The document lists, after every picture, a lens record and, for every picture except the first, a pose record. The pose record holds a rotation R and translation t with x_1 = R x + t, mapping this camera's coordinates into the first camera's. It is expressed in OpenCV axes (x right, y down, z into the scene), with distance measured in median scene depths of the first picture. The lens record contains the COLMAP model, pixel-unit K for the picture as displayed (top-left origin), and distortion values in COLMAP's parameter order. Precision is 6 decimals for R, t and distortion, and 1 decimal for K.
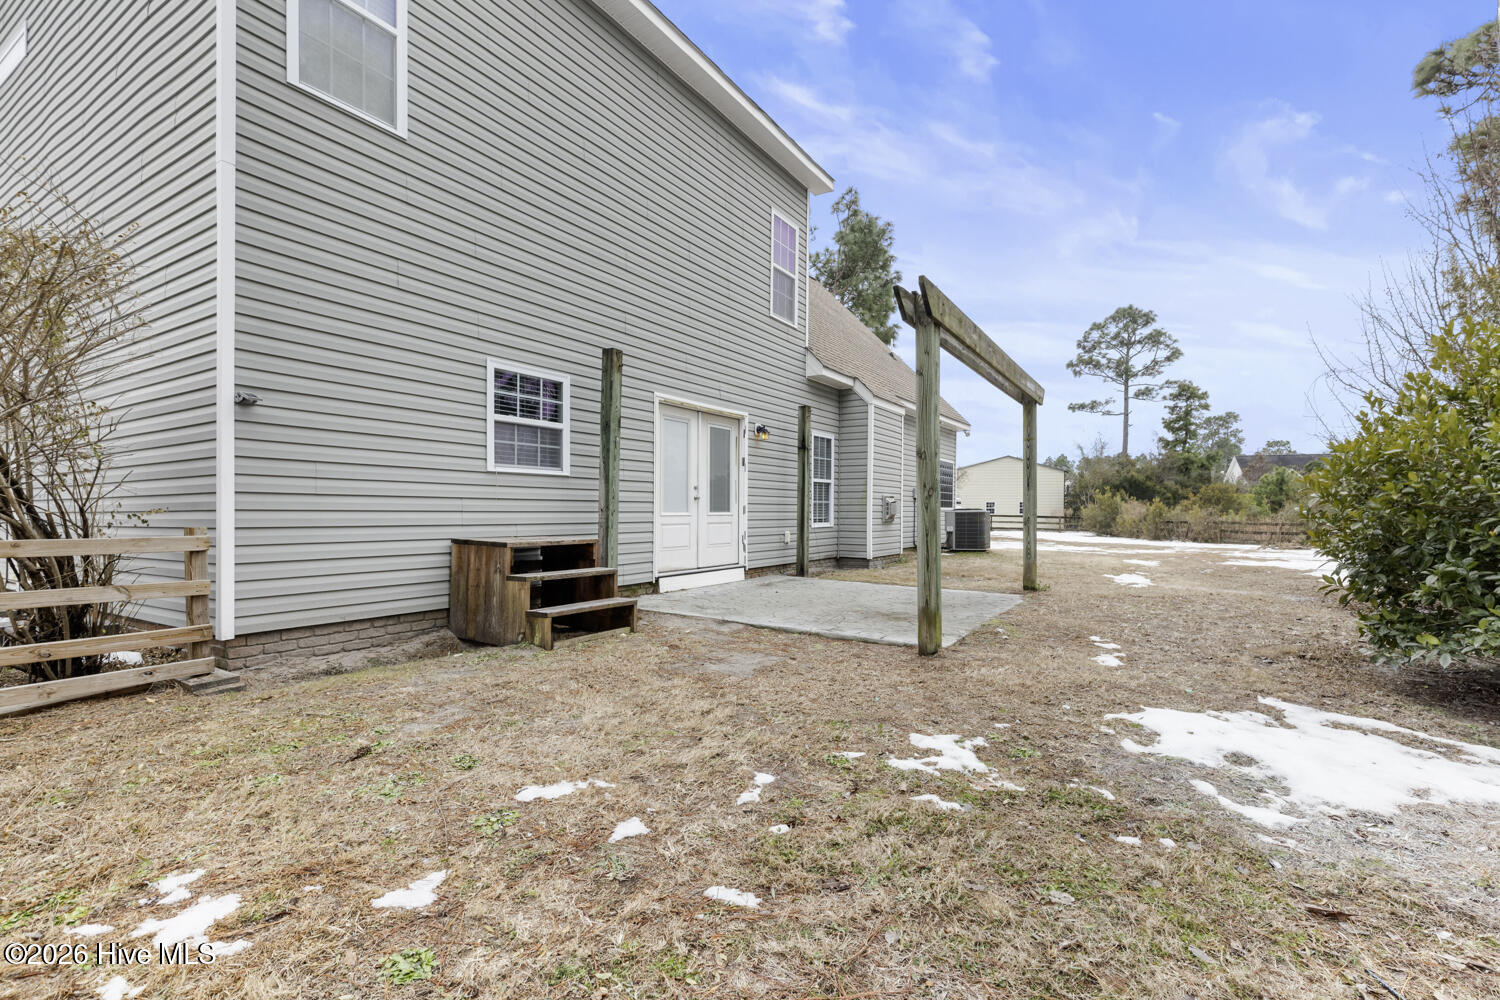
lens RADIAL K [[690.1, 0, 743.8], [0, 690.1, 501.1], [0, 0, 1]] dist [0.001996, 0.000055]
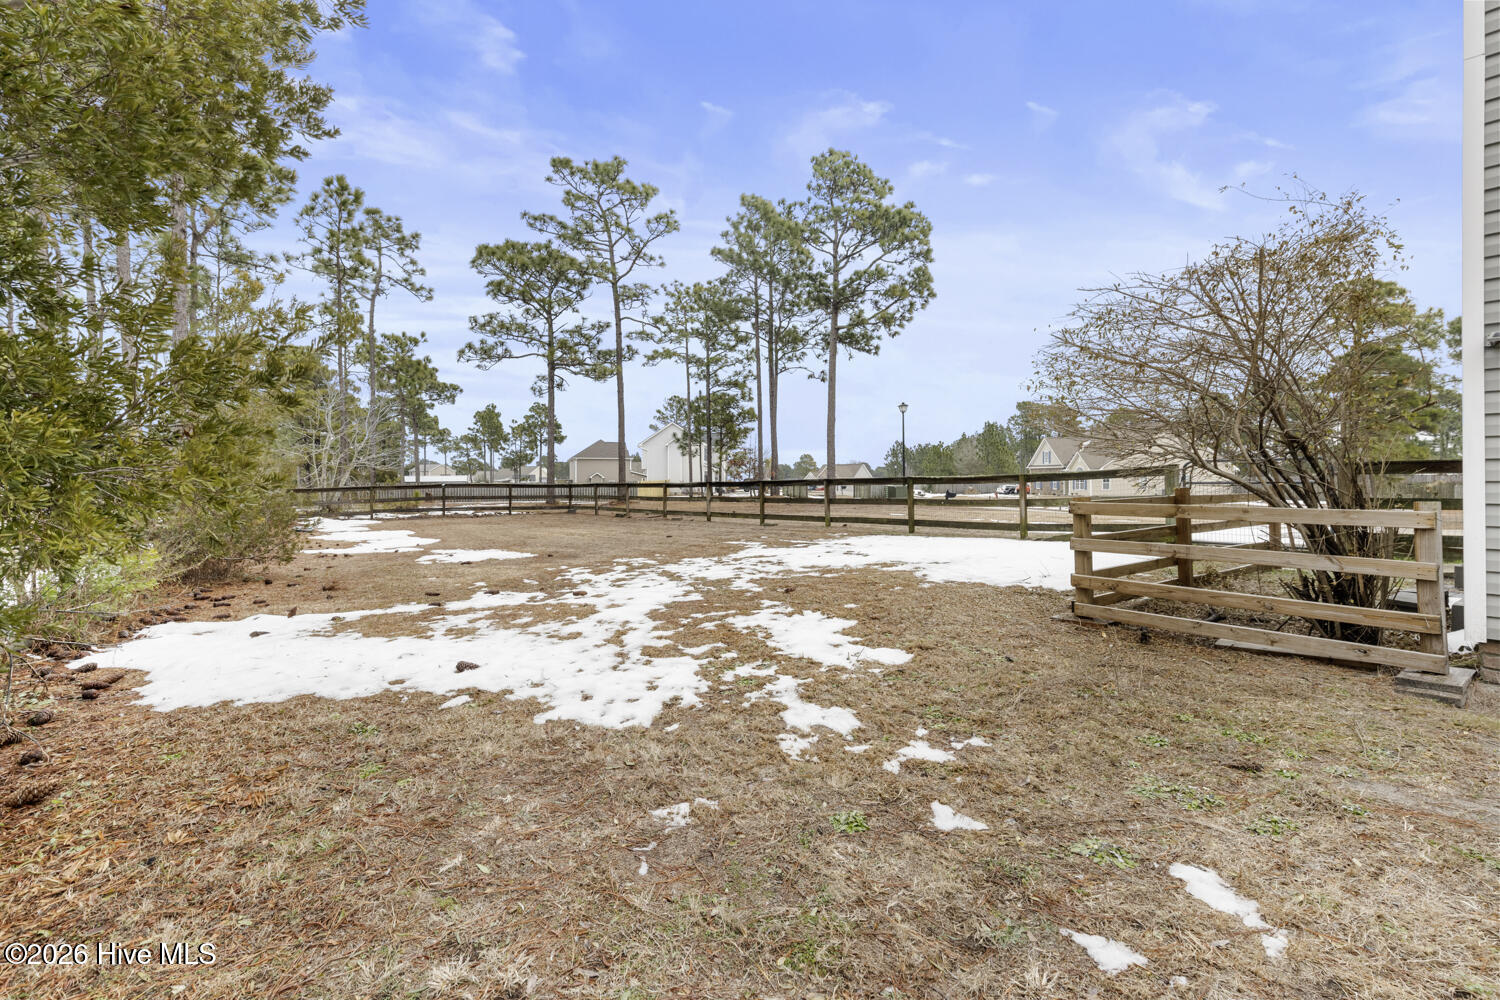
lens RADIAL K [[690.1, 0, 743.8], [0, 690.1, 501.1], [0, 0, 1]] dist [0.001996, 0.000055]
pose [[-0.361945, 0.025051, -0.931863, 0.657554], [0.017531, 0.999645, 0.020064, 0.007129], [0.932035, -0.009074, -0.362255, 1.016244]]
